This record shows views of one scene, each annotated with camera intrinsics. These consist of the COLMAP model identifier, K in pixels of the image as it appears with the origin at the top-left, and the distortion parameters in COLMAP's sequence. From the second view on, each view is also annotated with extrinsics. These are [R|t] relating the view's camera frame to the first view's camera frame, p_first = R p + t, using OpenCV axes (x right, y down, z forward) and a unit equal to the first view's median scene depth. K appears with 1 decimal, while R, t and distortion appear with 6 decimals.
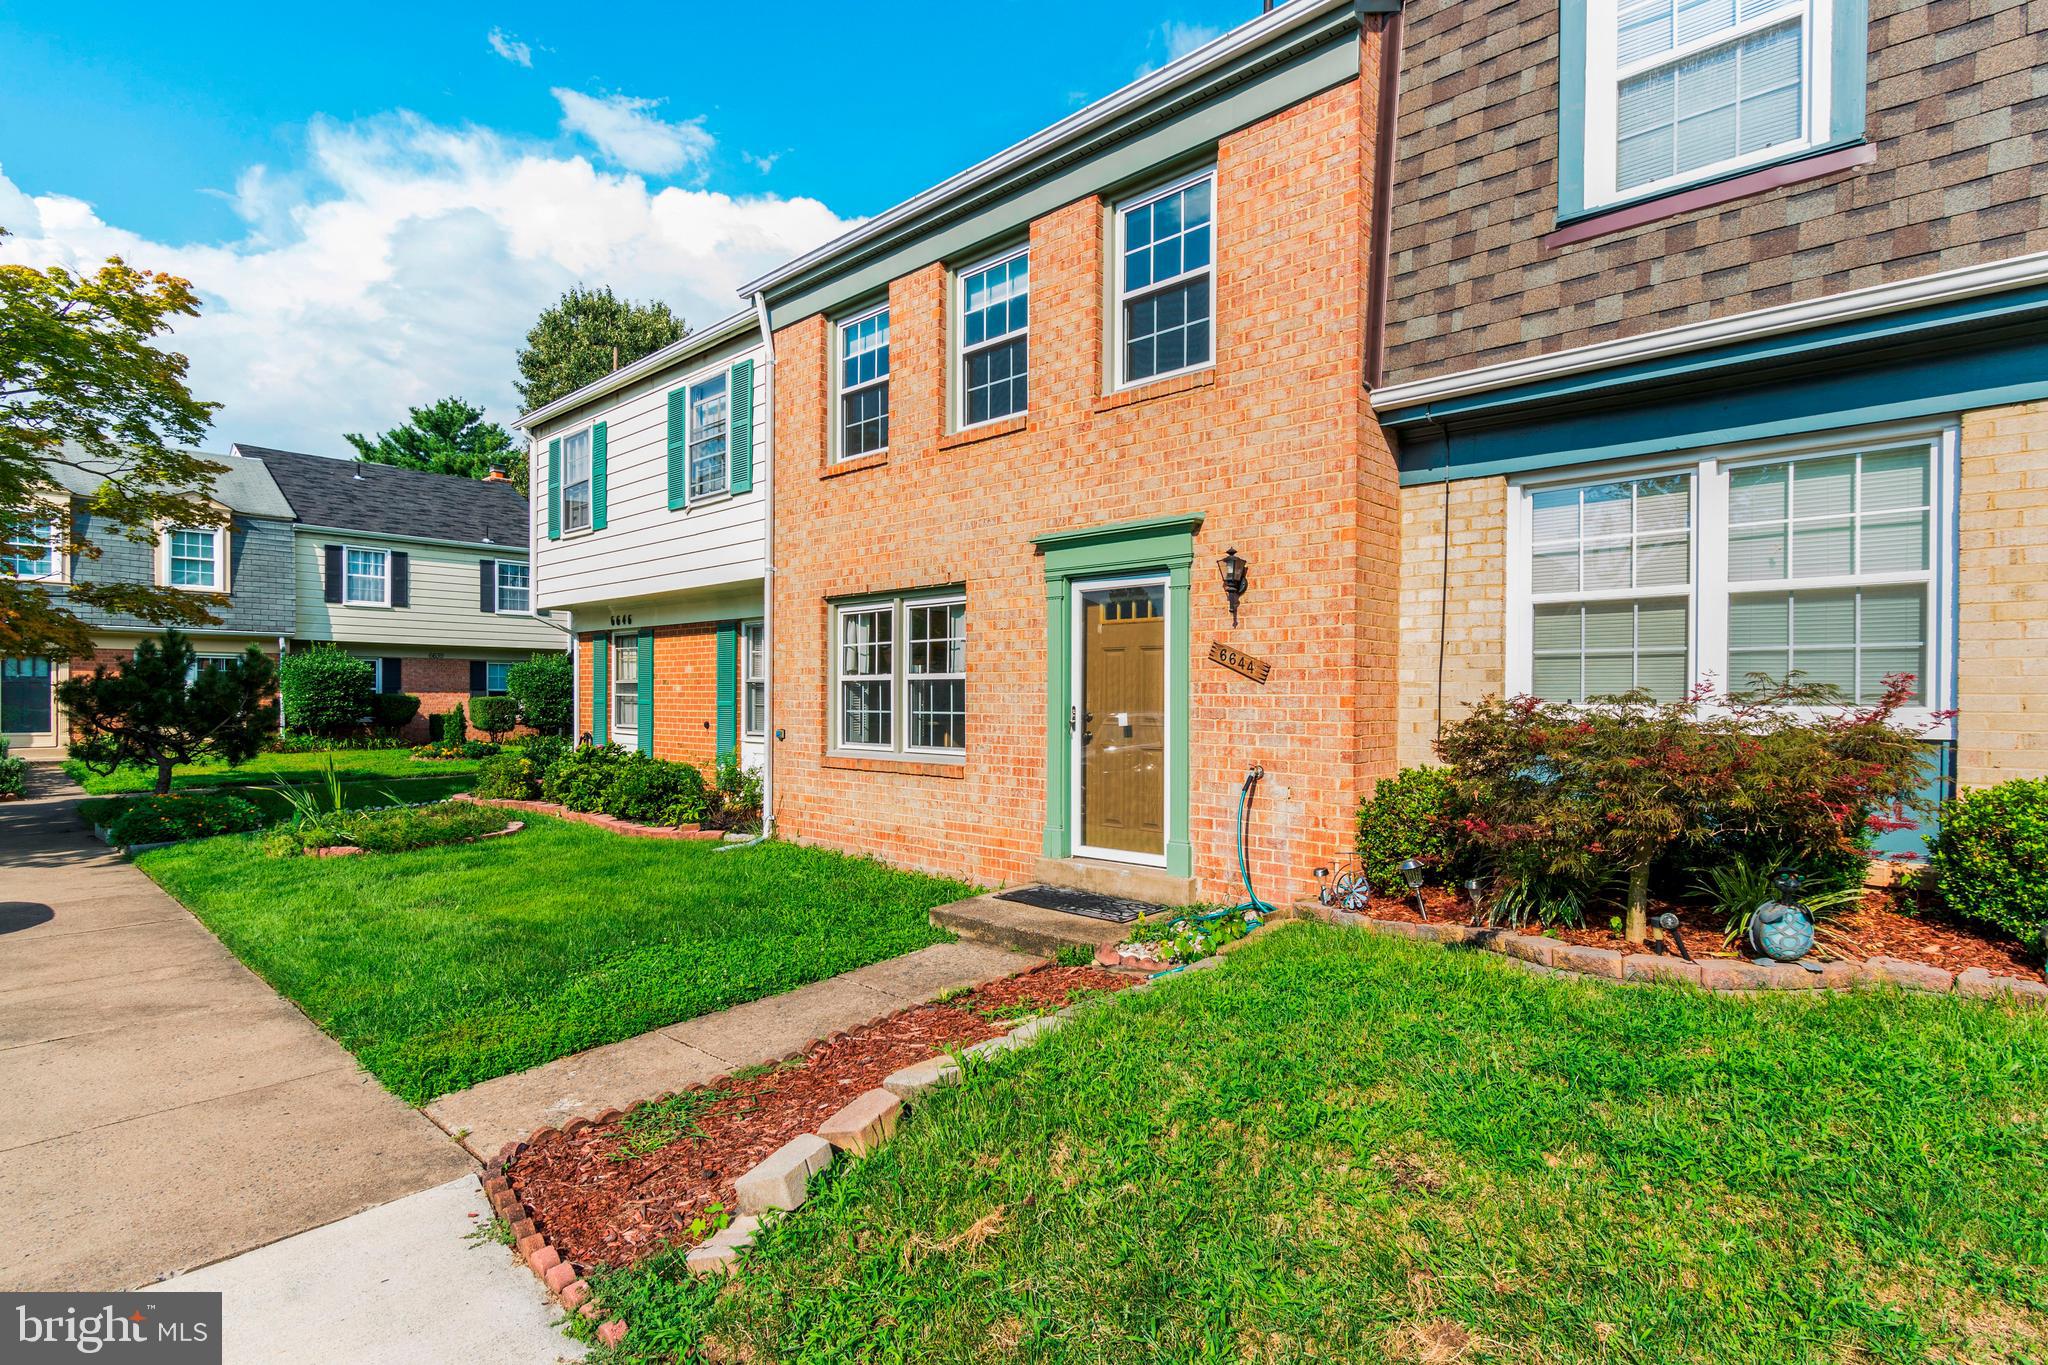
lens RADIAL K [[933.6, 0, 1034.7], [0, 933.6, 690.7], [0, 0, 1]] dist [0.006833, -0.001423]
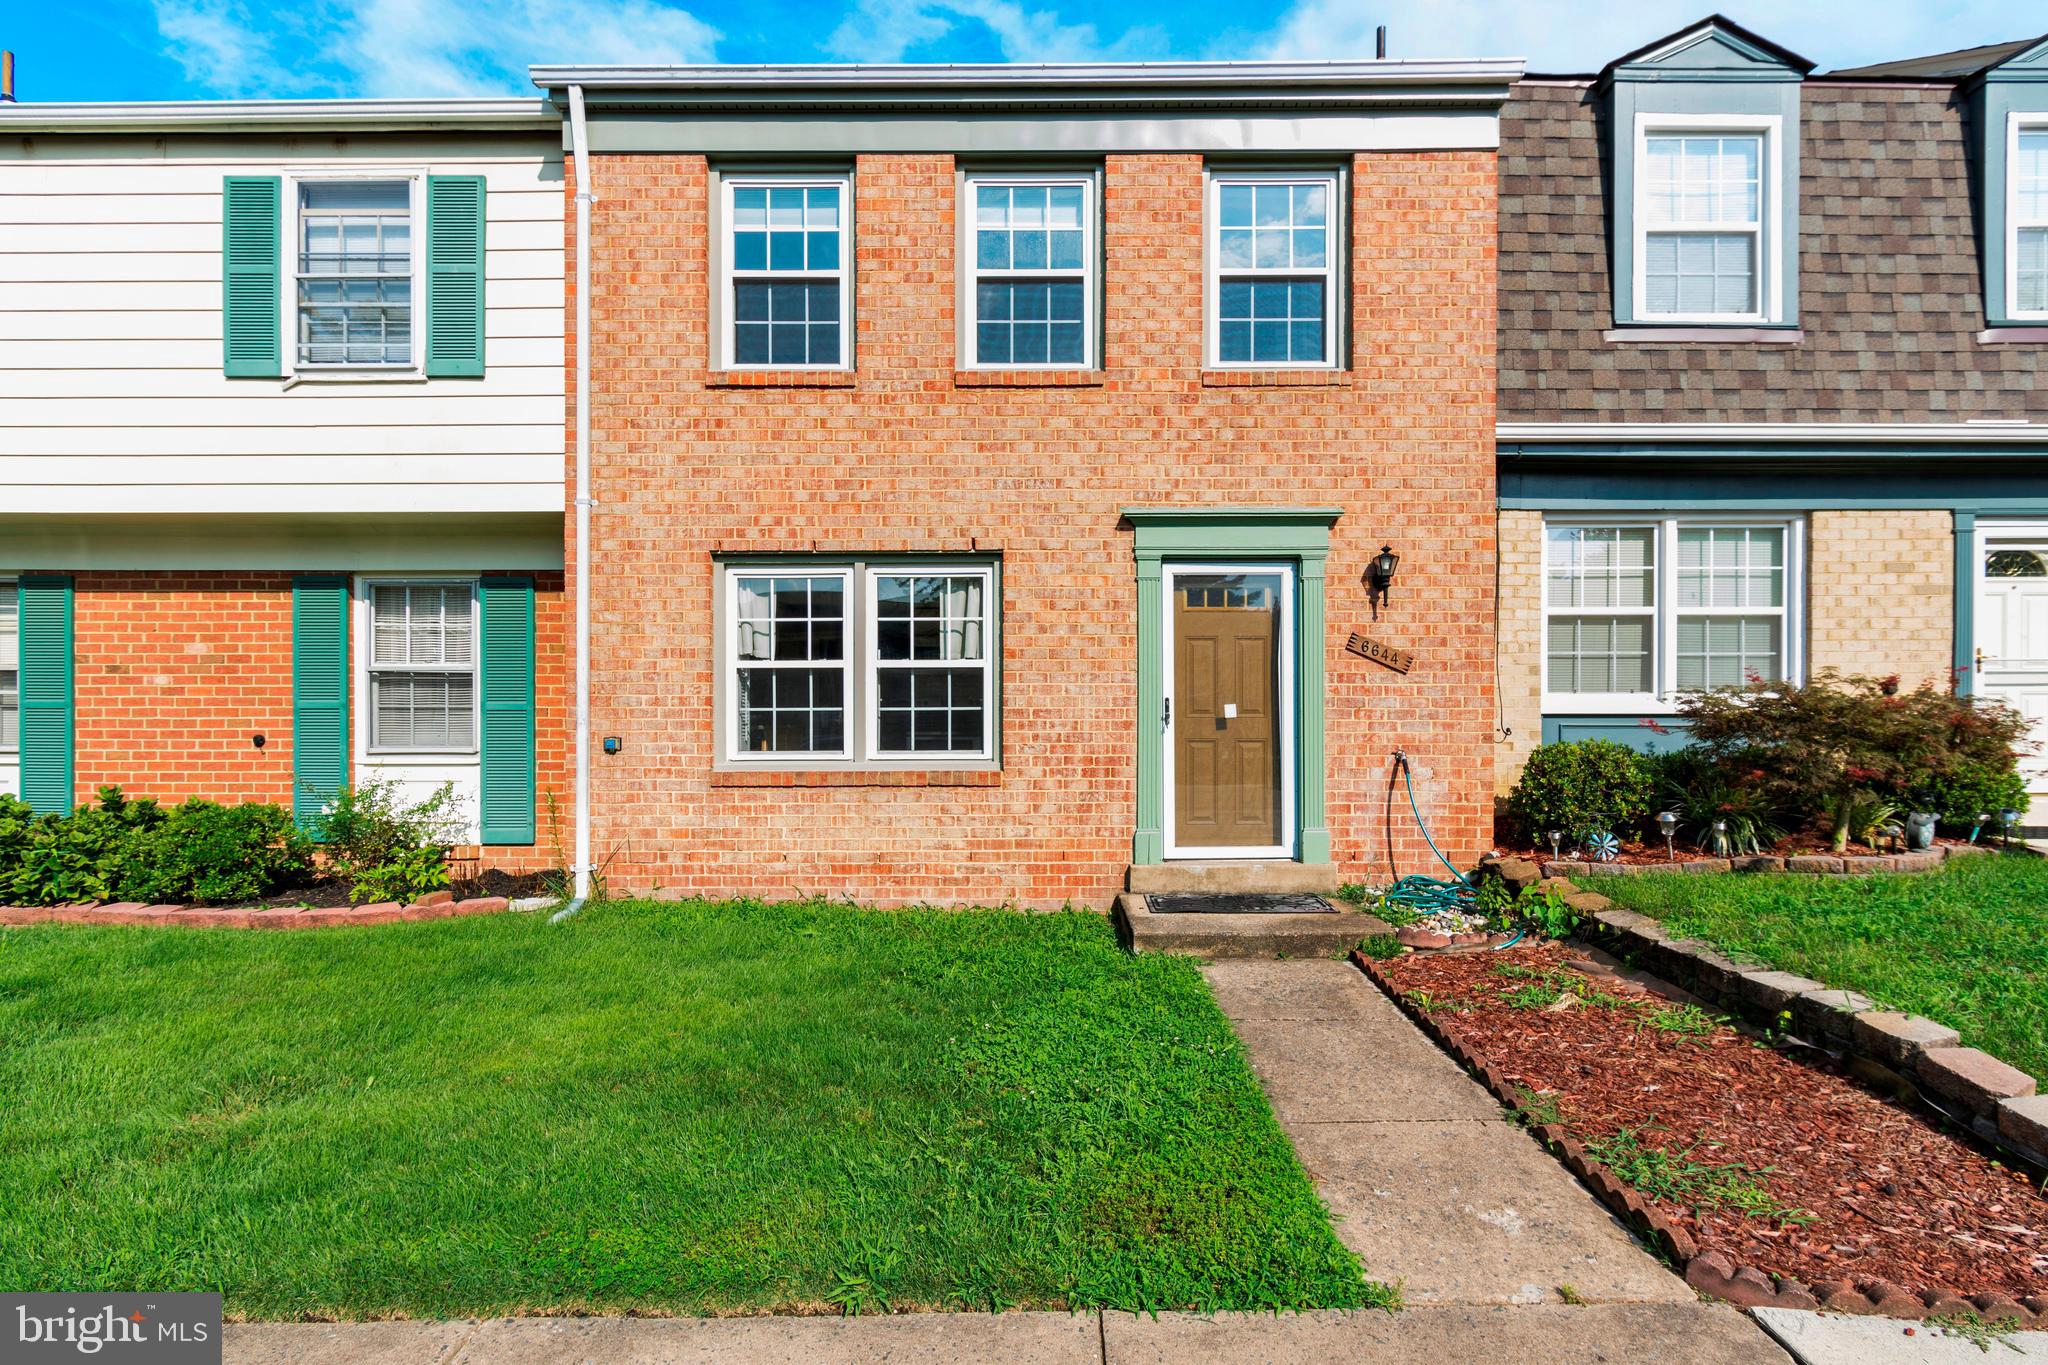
lens RADIAL K [[933.6, 0, 1158.9], [0, 933.6, 702.8], [0, 0, 1]] dist [0.006833, -0.001423]
pose [[0.766708, -0.000317, 0.641996, -0.634129], [-0.000655, 0.999999, 0.001275, 0.023224], [-0.641996, -0.001398, 0.766707, 0.335581]]
